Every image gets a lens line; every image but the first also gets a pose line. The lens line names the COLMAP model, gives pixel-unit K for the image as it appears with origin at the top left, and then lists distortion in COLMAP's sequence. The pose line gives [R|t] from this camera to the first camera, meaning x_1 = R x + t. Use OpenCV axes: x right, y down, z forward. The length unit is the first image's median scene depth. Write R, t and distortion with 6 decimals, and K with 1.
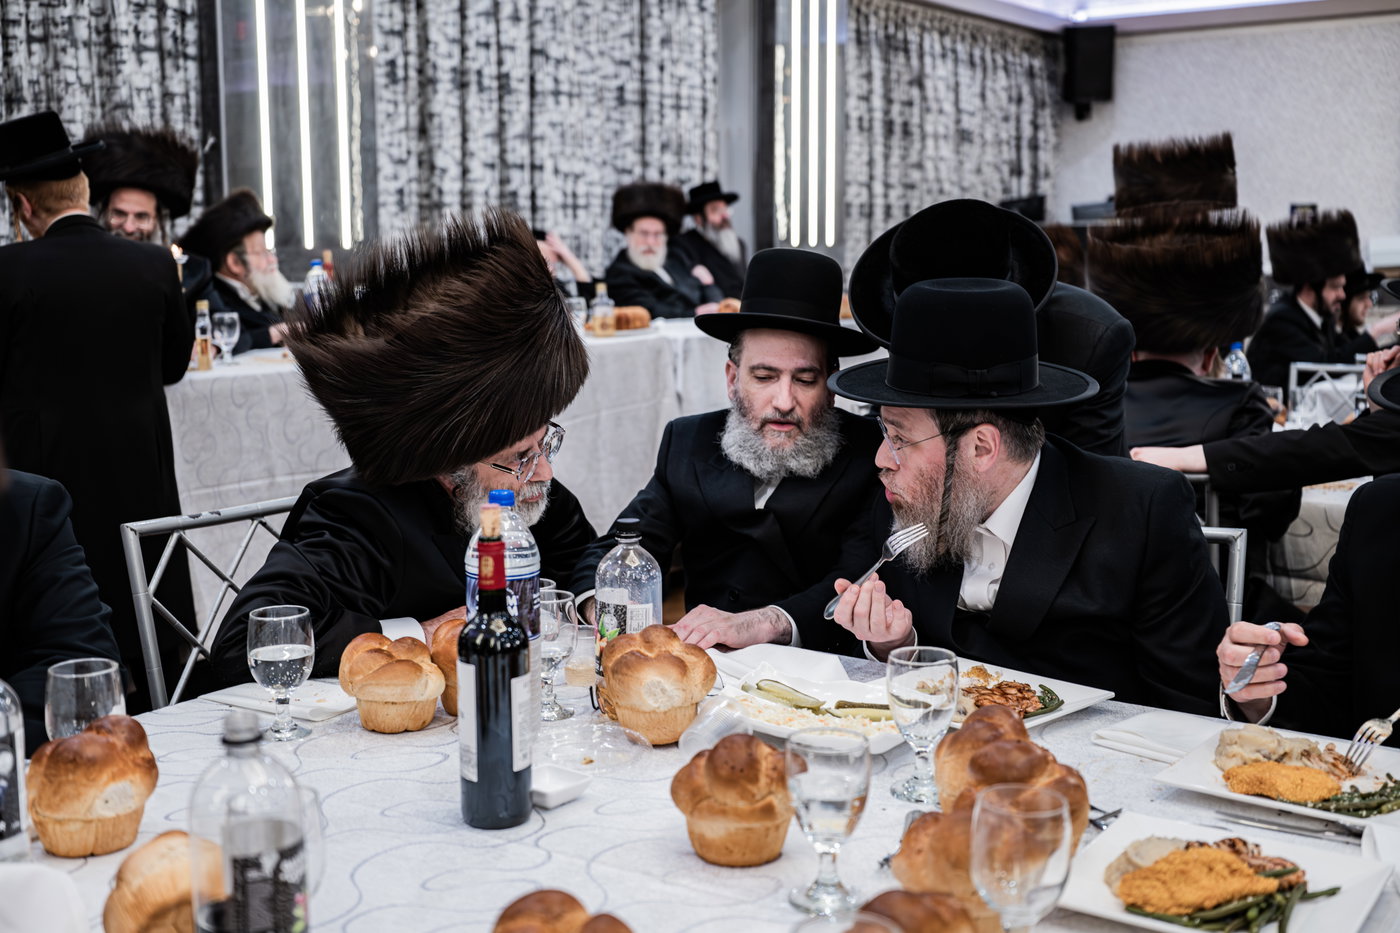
lens RADIAL K [[1610.2, 0, 700.0], [0, 1610.2, 466.5], [0, 0, 1]] dist [-0.006713, 0.033217]
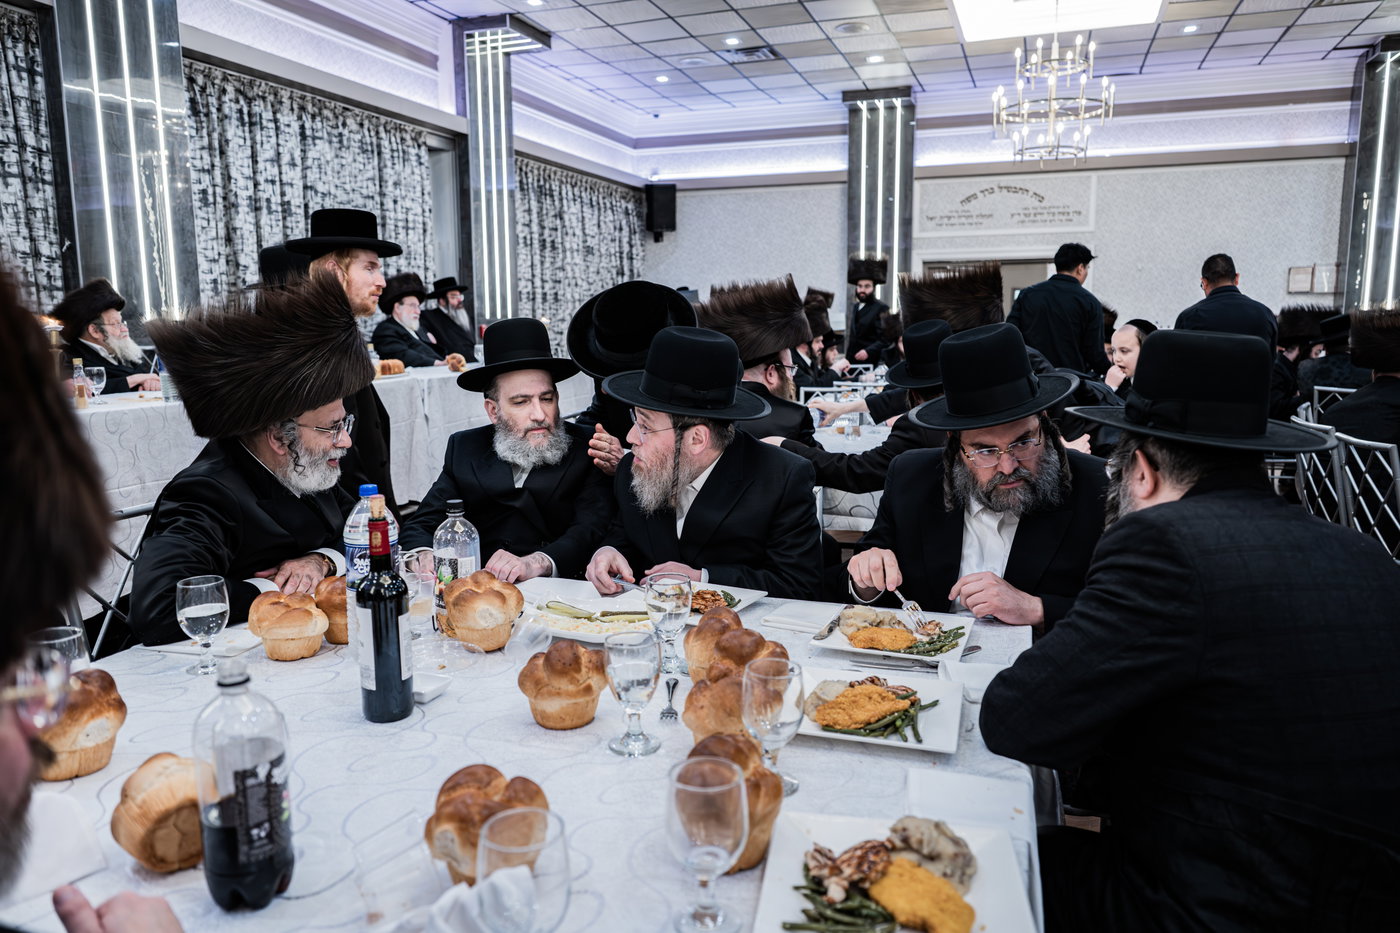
lens RADIAL K [[998.6, 0, 700.0], [0, 998.6, 466.5], [0, 0, 1]] dist [0.003992, -0.004879]
pose [[0.960190, -0.042772, 0.276053, -0.082255], [0.040079, 0.999078, 0.015393, -0.003335], [-0.276457, -0.003716, 0.961019, 0.060418]]
